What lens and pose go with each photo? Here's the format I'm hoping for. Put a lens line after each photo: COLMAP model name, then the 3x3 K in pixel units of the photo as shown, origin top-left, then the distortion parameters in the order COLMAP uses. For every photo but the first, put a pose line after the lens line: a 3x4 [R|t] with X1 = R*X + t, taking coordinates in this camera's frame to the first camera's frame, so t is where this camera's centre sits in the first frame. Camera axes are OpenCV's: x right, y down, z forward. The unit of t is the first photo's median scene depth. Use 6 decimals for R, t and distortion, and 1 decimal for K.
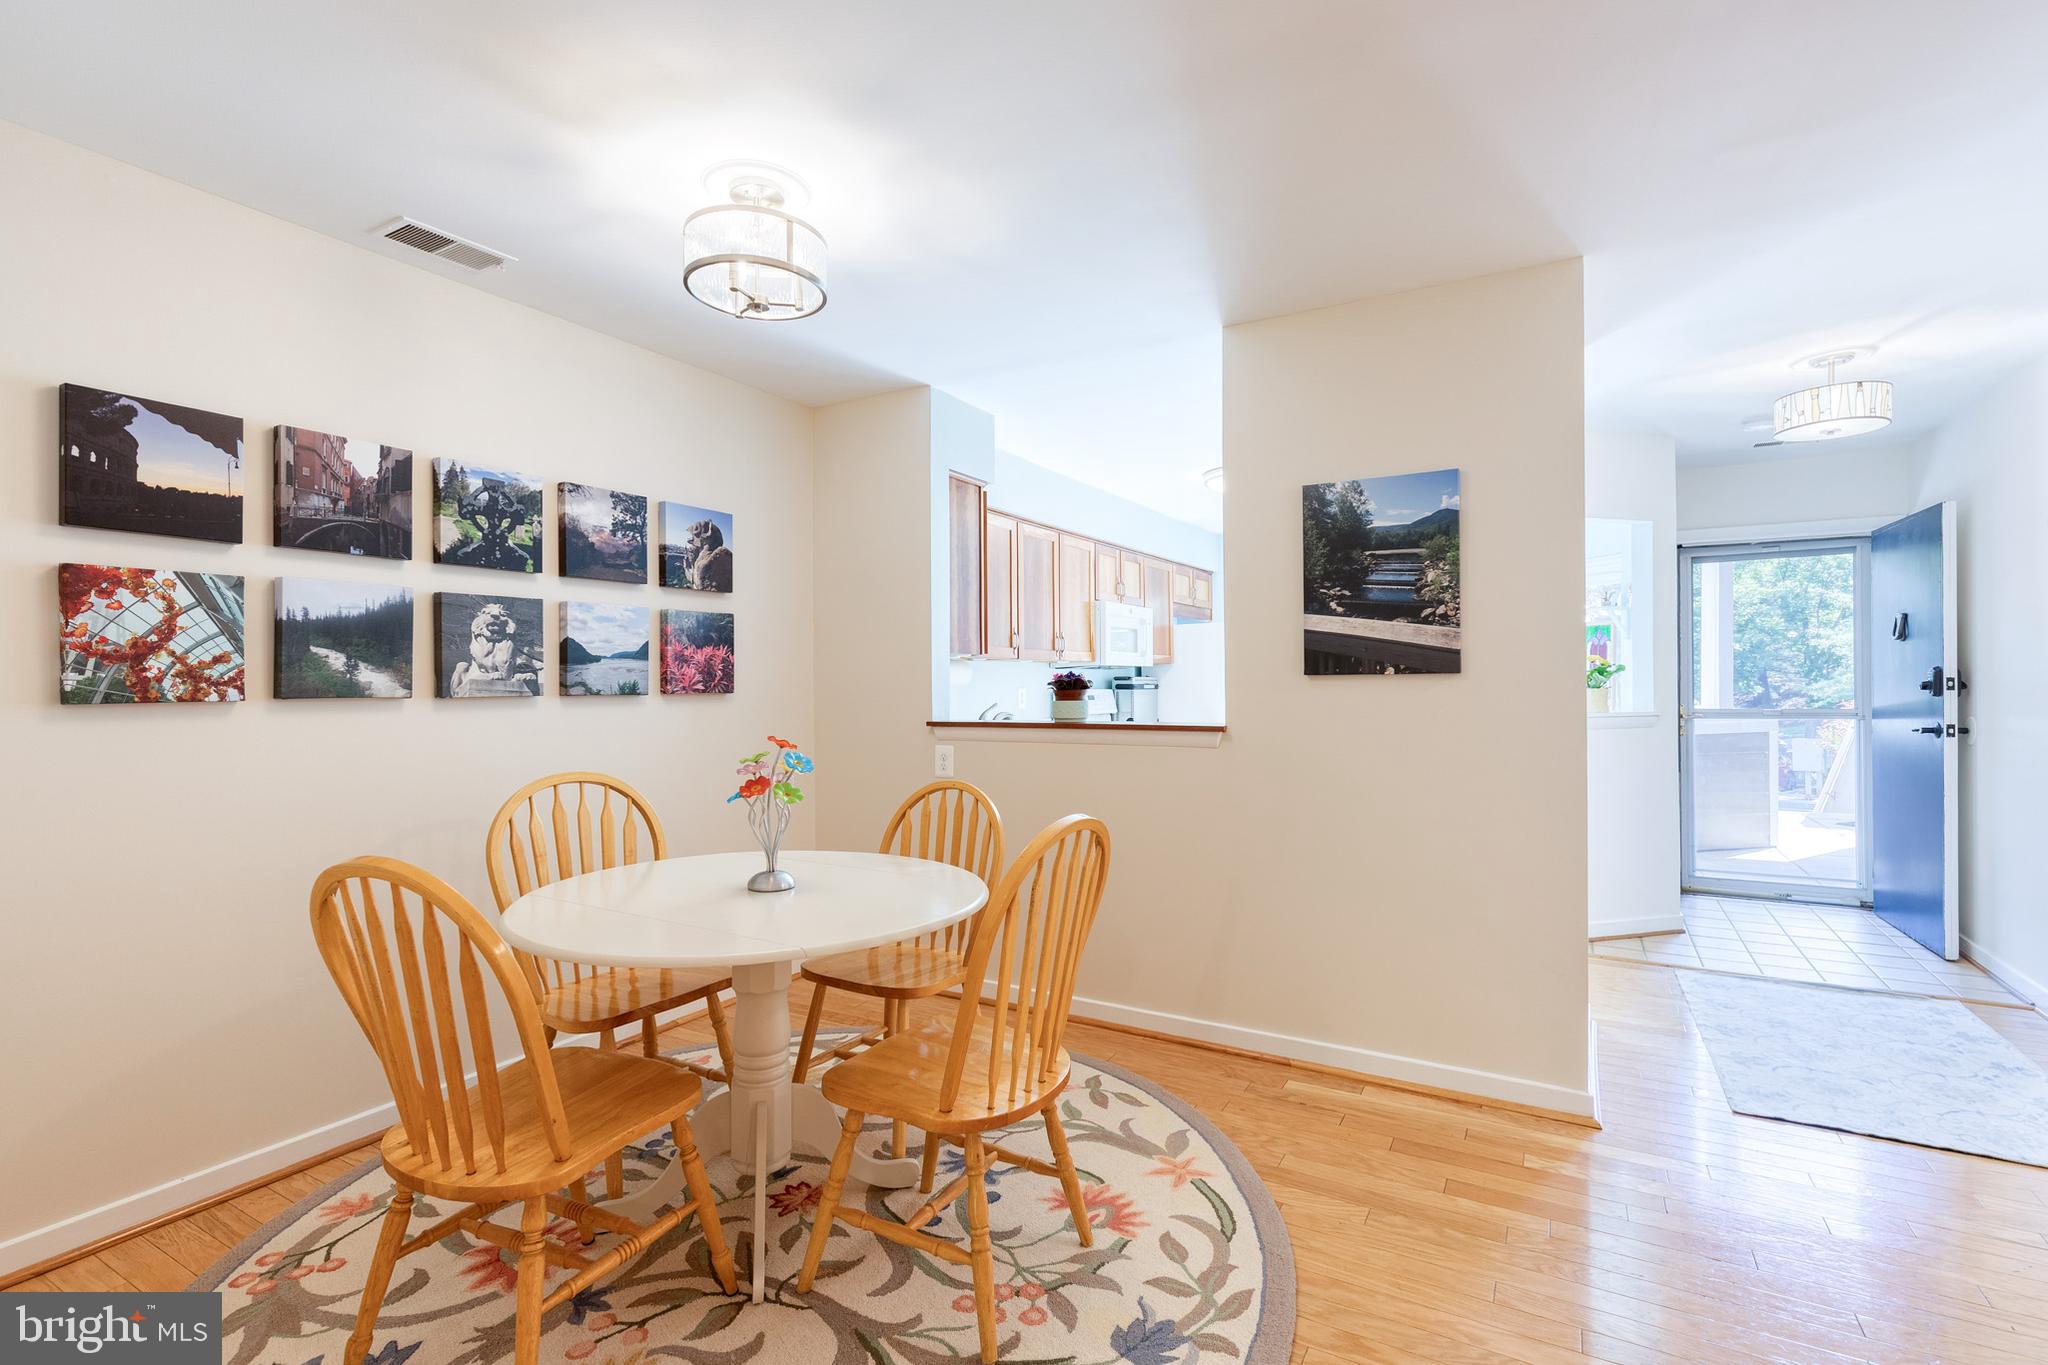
lens RADIAL K [[916.1, 0, 1060.0], [0, 916.1, 683.4], [0, 0, 1]] dist [0.005518, -0.001110]
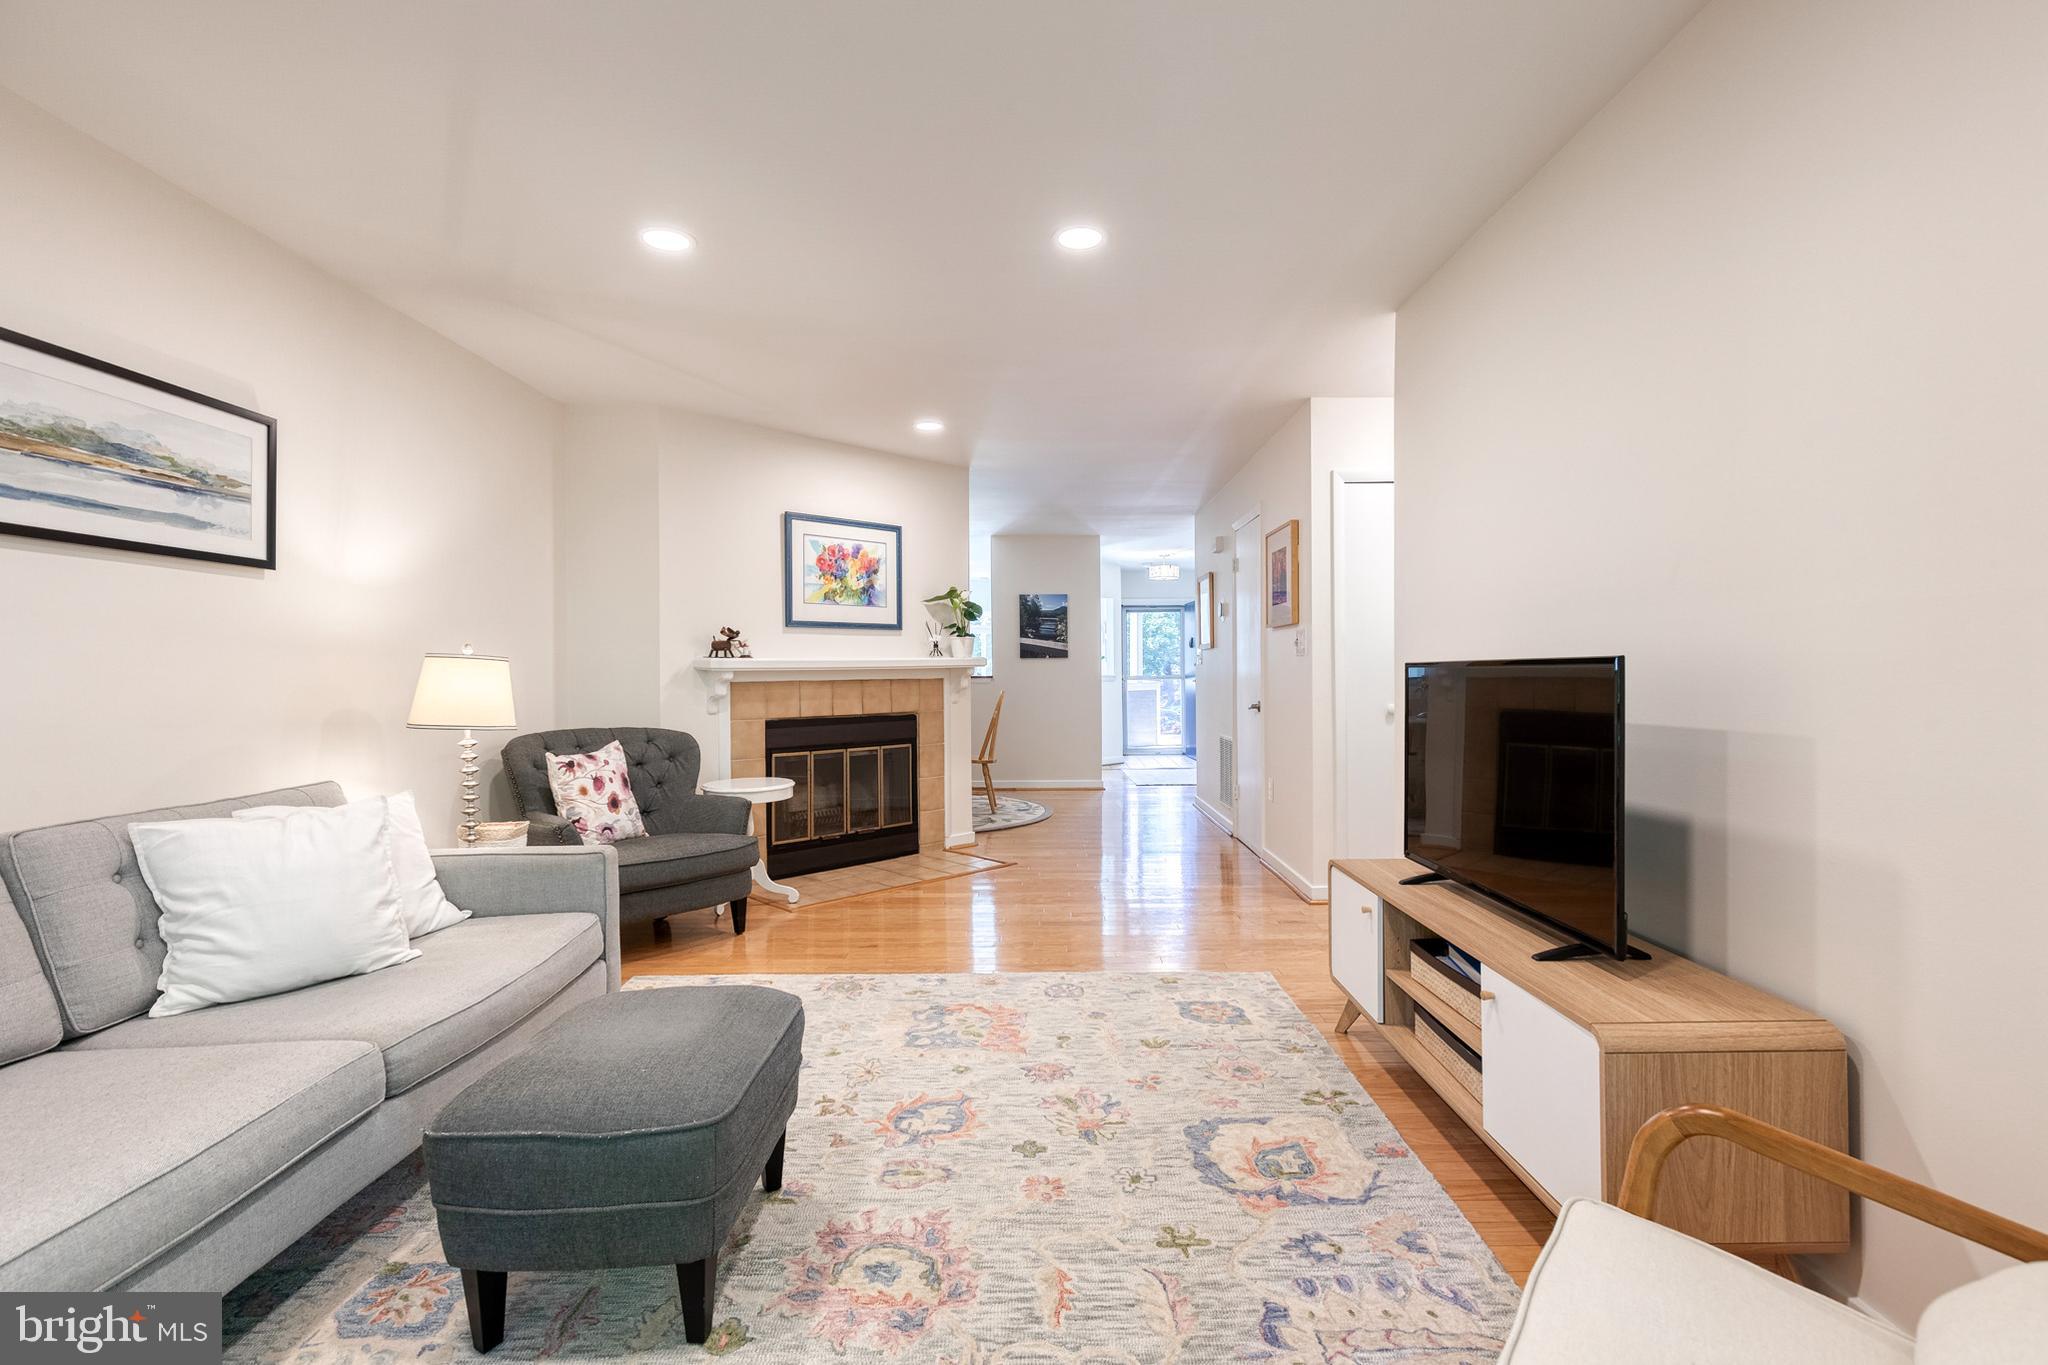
lens RADIAL K [[916.1, 0, 1027.3], [0, 916.1, 670.5], [0, 0, 1]] dist [0.005518, -0.001110]
pose [[0.880581, 0.002411, 0.473890, -1.192279], [0.001587, 0.999966, -0.008037, 0.058737], [-0.473894, 0.007829, 0.880547, -1.734816]]
